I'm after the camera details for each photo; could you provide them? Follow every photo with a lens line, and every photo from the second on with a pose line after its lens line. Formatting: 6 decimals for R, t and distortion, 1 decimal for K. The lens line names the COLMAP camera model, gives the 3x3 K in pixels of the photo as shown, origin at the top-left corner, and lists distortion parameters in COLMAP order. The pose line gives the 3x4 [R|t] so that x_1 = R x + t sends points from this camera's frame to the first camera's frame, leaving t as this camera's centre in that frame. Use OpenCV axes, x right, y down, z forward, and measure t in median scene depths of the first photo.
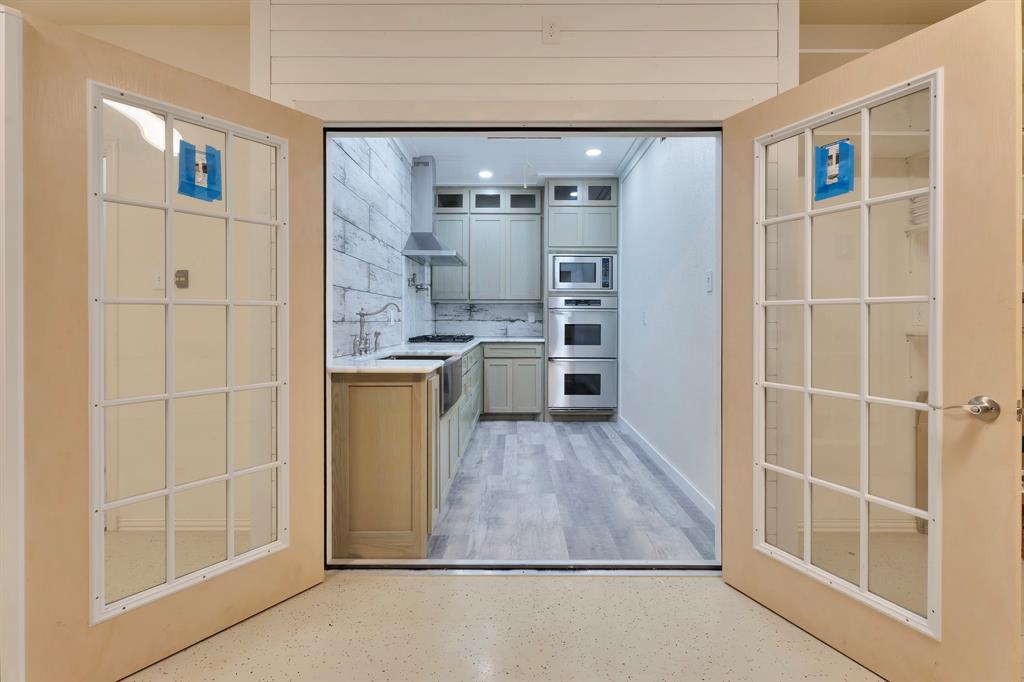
lens RADIAL K [[461.5, 0, 524.4], [0, 461.5, 320.8], [0, 0, 1]] dist [0.004369, 0.000084]
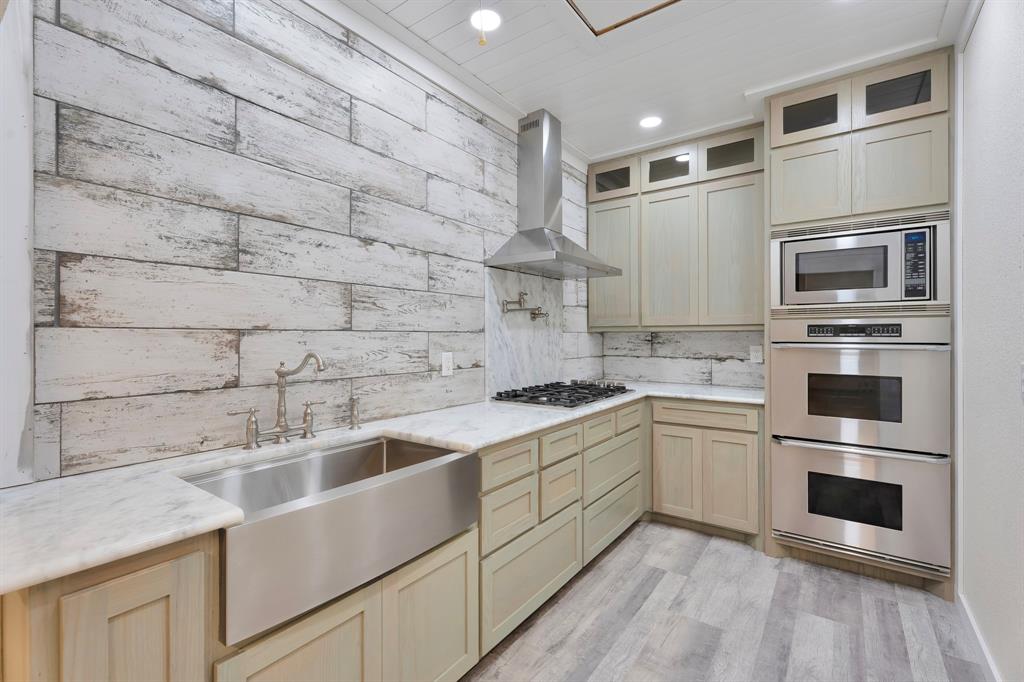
lens RADIAL K [[461.5, 0, 506.0], [0, 461.5, 335.5], [0, 0, 1]] dist [0.004369, 0.000084]
pose [[0.802004, -0.004395, -0.597303, 0.124340], [0.001453, 0.999984, -0.005408, -0.031991], [0.597317, 0.003470, 0.801998, 0.391317]]
